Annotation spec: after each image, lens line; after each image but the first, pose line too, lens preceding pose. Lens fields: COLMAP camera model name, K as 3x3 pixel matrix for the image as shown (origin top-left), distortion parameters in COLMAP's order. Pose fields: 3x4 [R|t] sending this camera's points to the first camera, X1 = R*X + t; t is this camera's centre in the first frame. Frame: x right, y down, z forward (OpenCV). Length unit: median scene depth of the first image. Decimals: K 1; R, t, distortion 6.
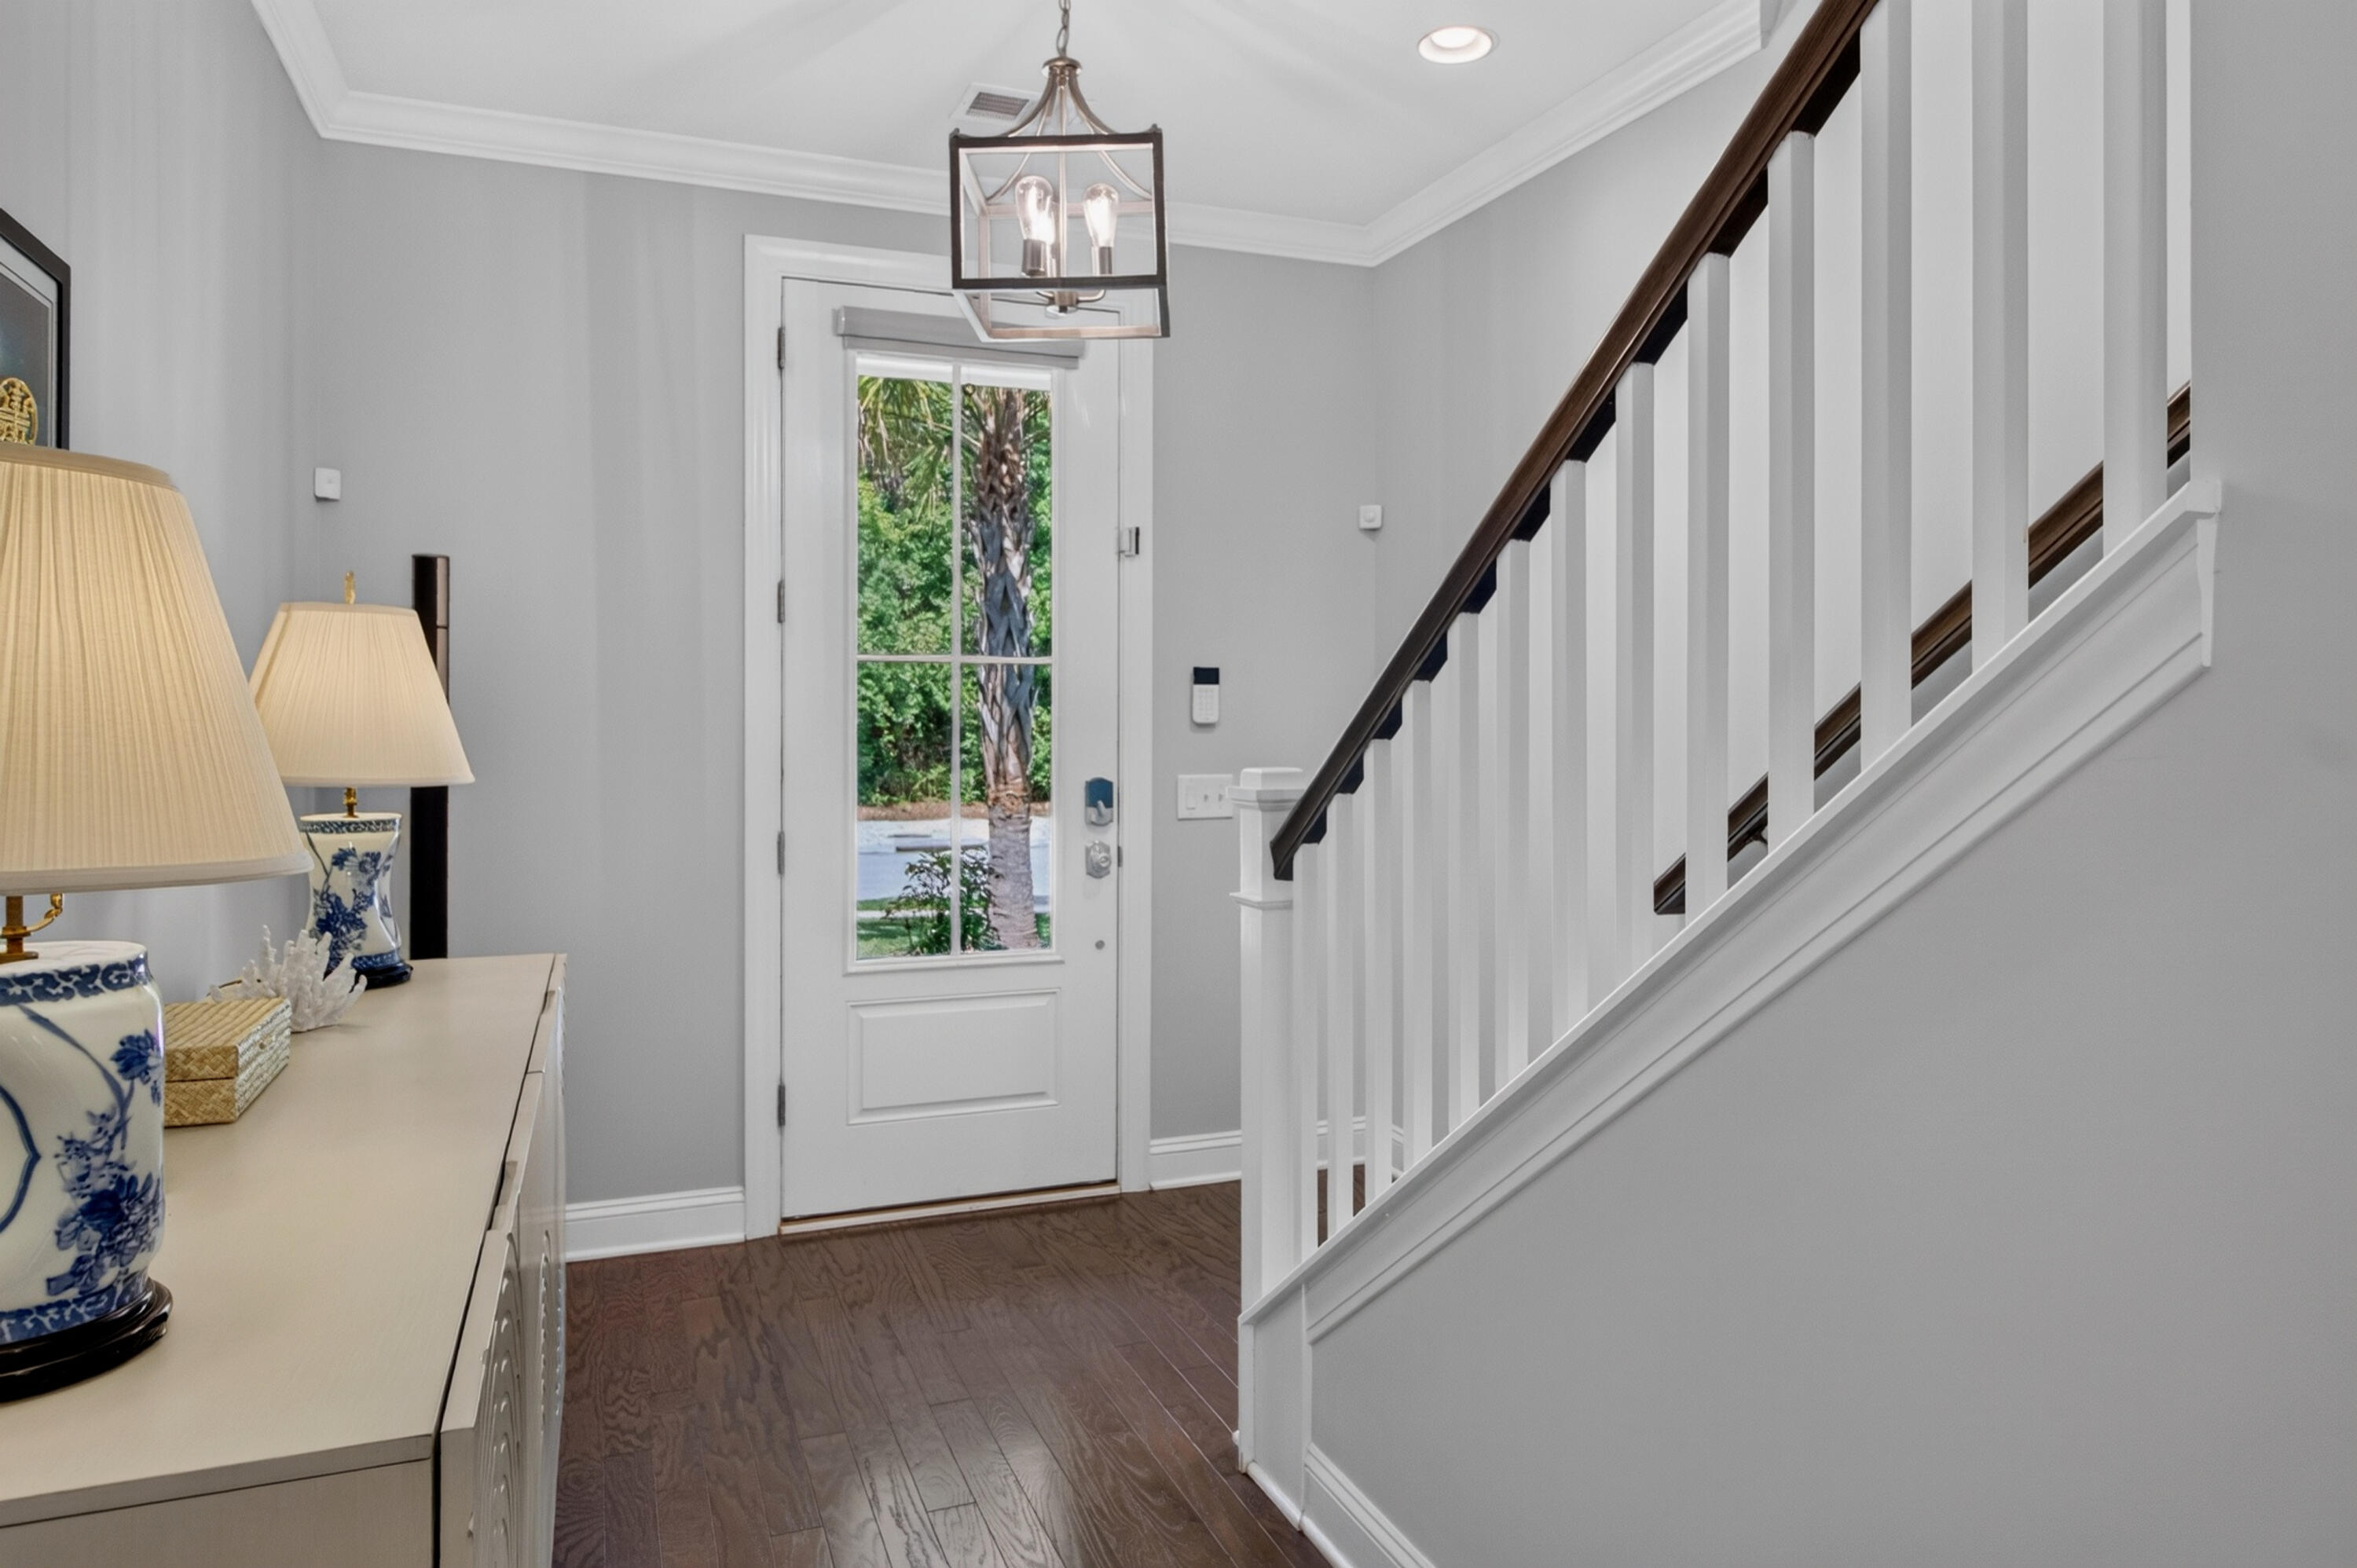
lens RADIAL K [[1335.6, 0, 1179.7], [0, 1335.6, 760.0], [0, 0, 1]] dist [0.000185, 0.000567]
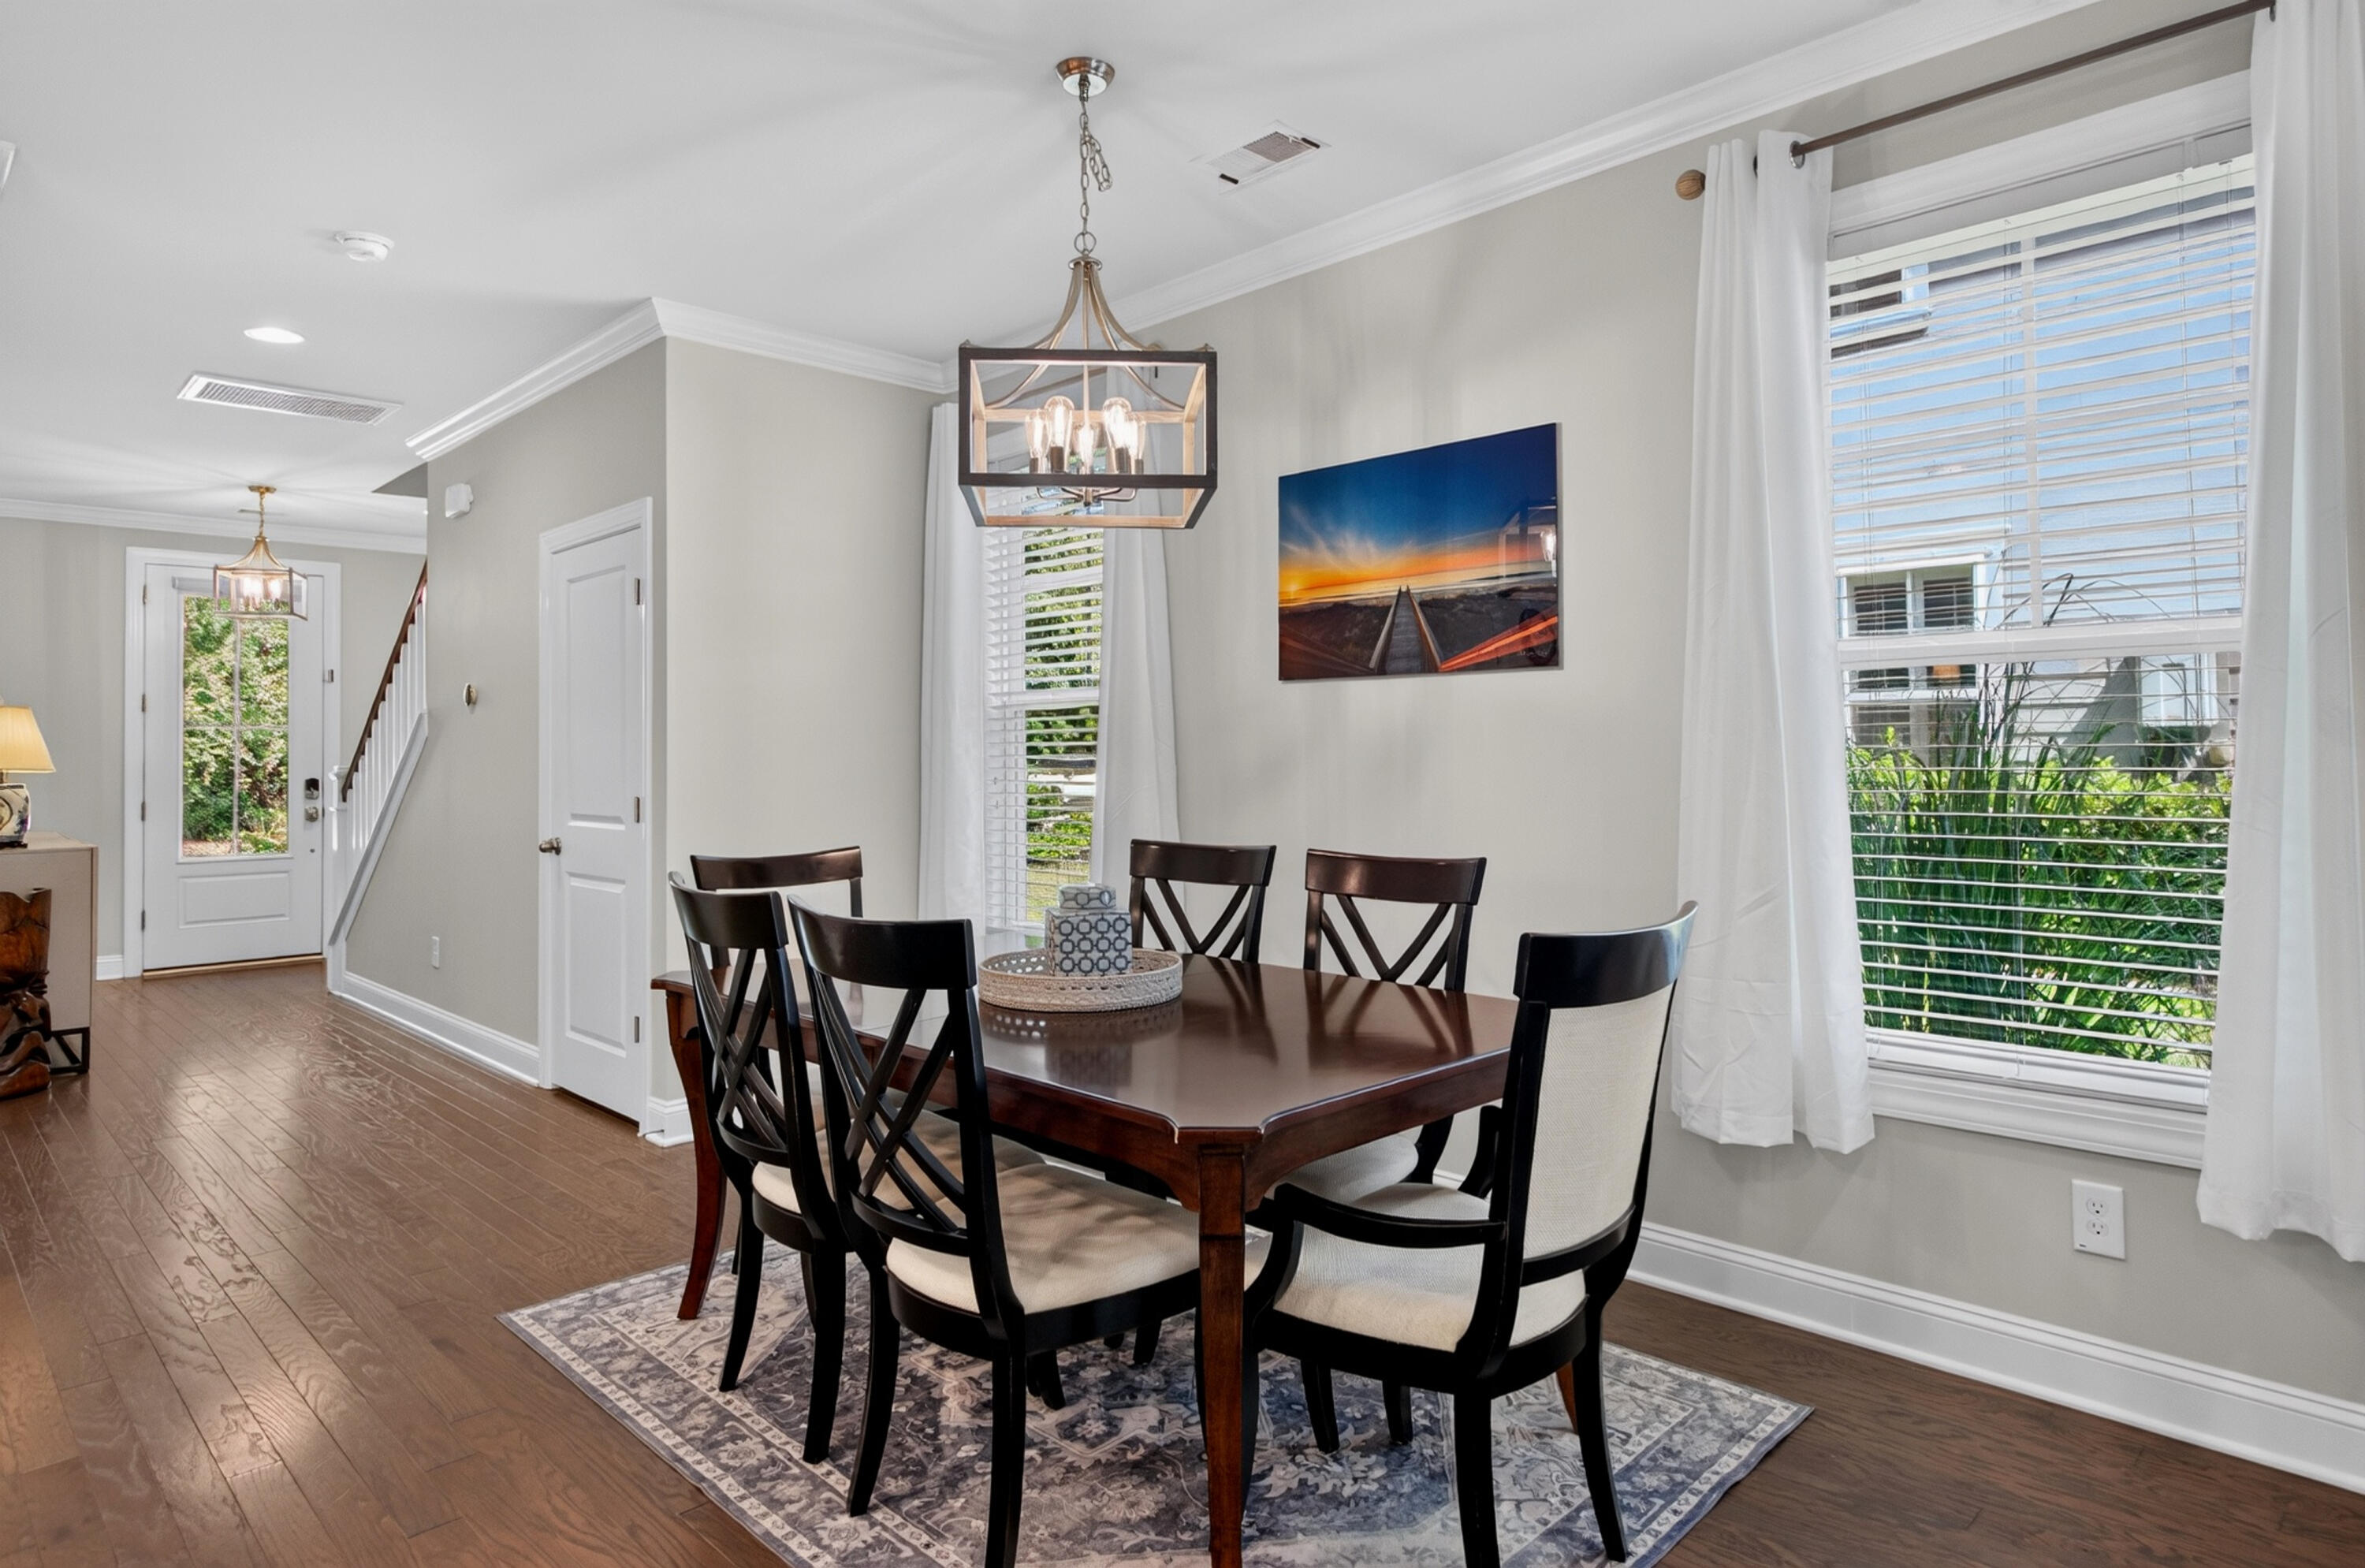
lens RADIAL K [[1340.2, 0, 1183.7], [0, 1340.2, 759.9], [0, 0, 1]] dist [0.000185, 0.000567]
pose [[0.928675, -0.006568, 0.370836, 0.478239], [0.019524, 0.999323, -0.031196, 0.082991], [-0.370380, 0.036211, 0.928174, -1.698130]]
